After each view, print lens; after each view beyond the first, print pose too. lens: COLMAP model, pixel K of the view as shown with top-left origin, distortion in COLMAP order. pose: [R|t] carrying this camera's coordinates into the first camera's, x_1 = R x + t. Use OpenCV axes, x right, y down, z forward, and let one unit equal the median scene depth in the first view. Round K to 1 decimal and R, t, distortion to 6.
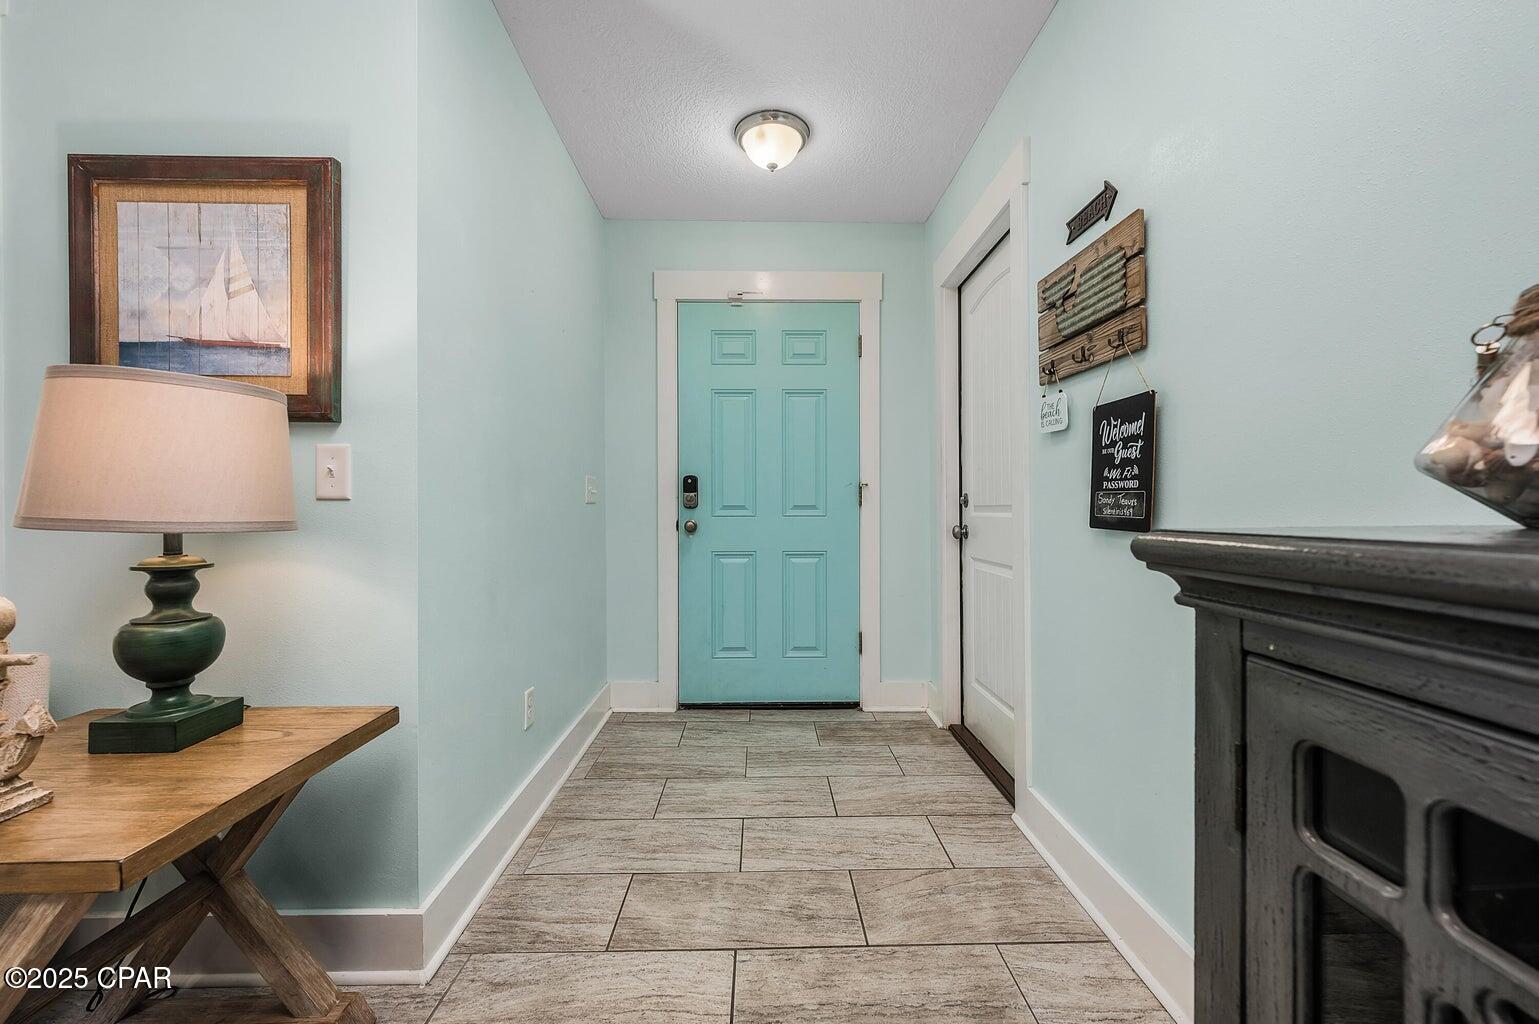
lens RADIAL K [[613.8, 0, 769.5], [0, 613.8, 512.0], [0, 0, 1]] dist [-0.000416, -0.000083]
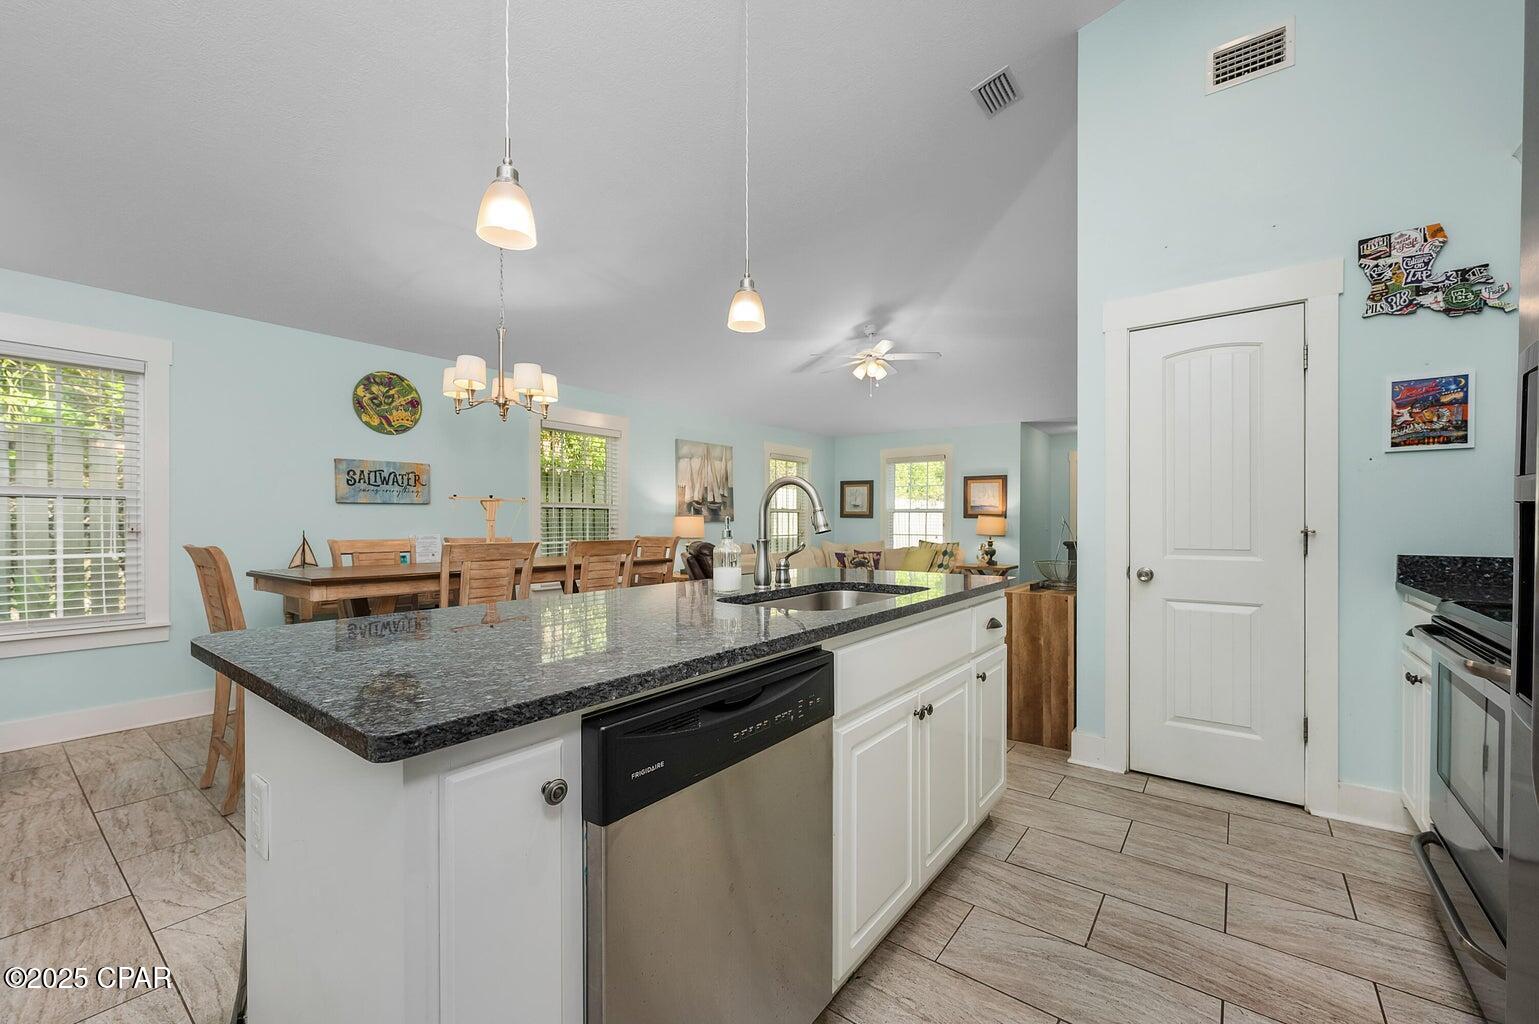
lens RADIAL K [[609.1, 0, 774.3], [0, 609.1, 523.0], [0, 0, 1]] dist [0.000494, -0.000039]
pose [[0.782551, 0.002639, -0.622581, 0.703355], [-0.005317, 0.999983, -0.002444, -0.043357], [0.622564, 0.005223, 0.782551, -2.913881]]
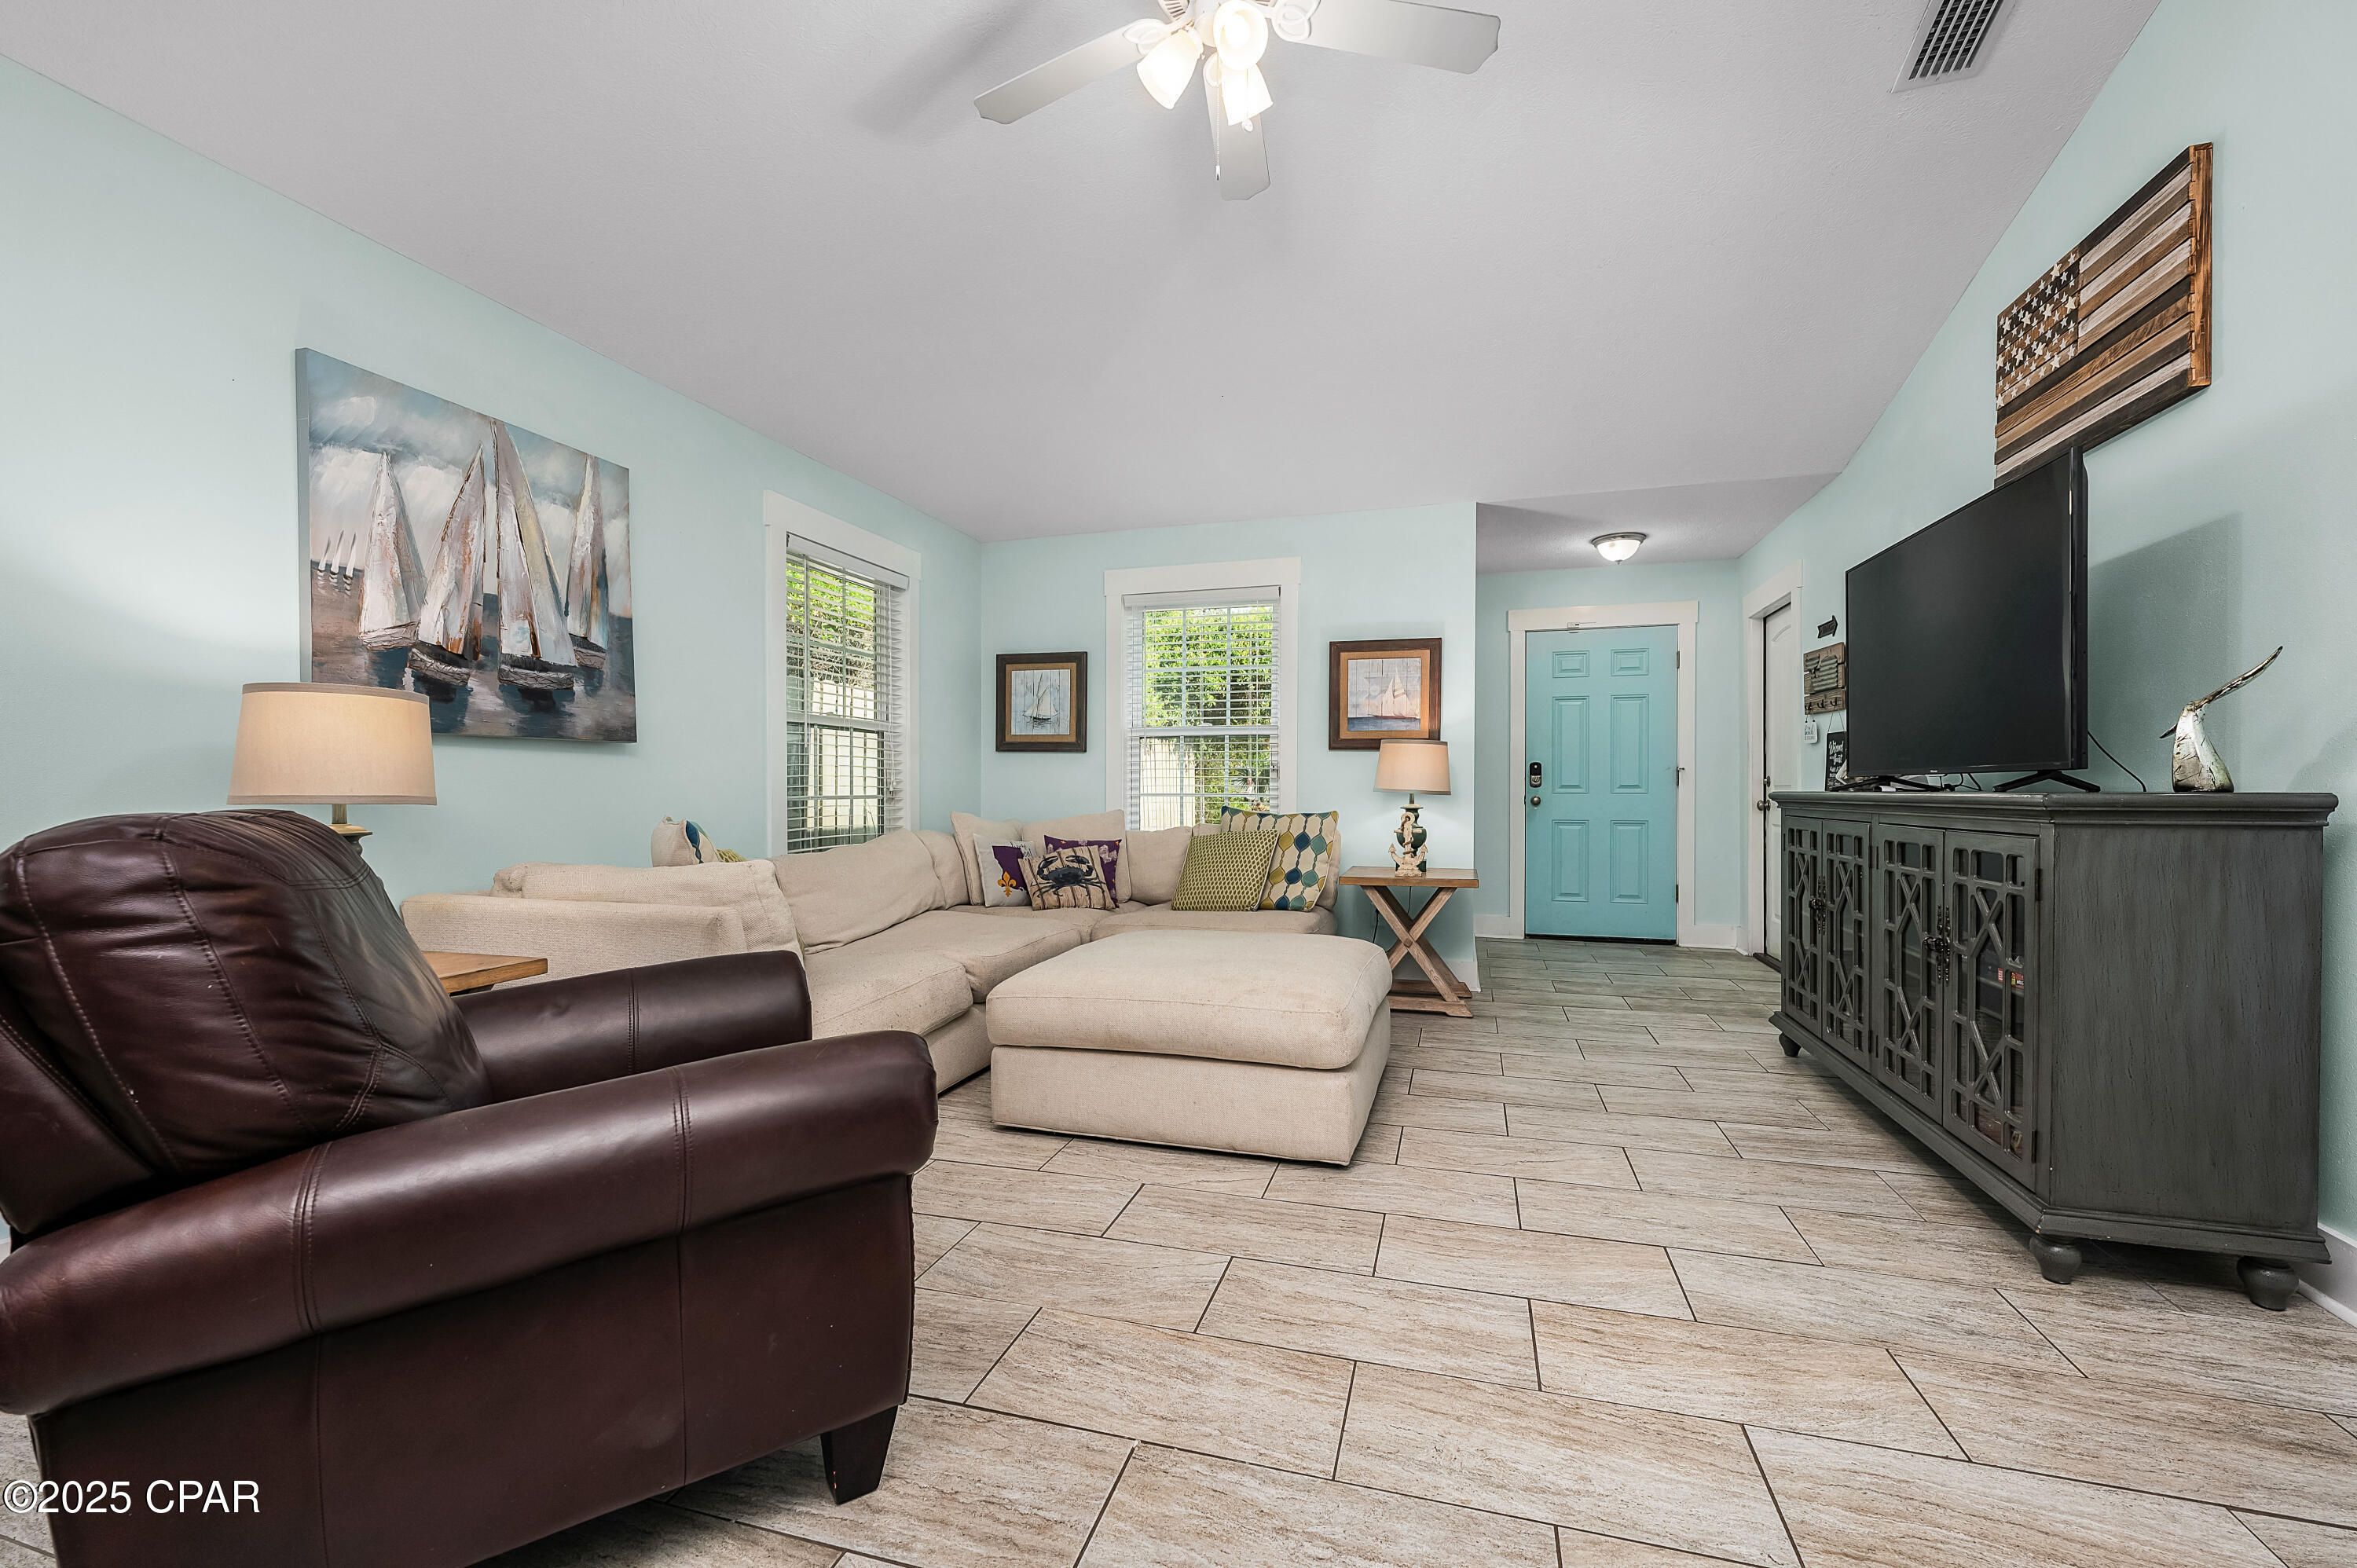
lens RADIAL K [[932.8, 0, 1185.9], [0, 932.8, 800.8], [0, 0, 1]] dist [0.000494, -0.000039]
pose [[0.952485, 0.004953, -0.304546, -0.314474], [-0.002888, 0.999970, 0.007228, 0.014878], [0.304573, -0.006005, 0.952470, -1.550274]]
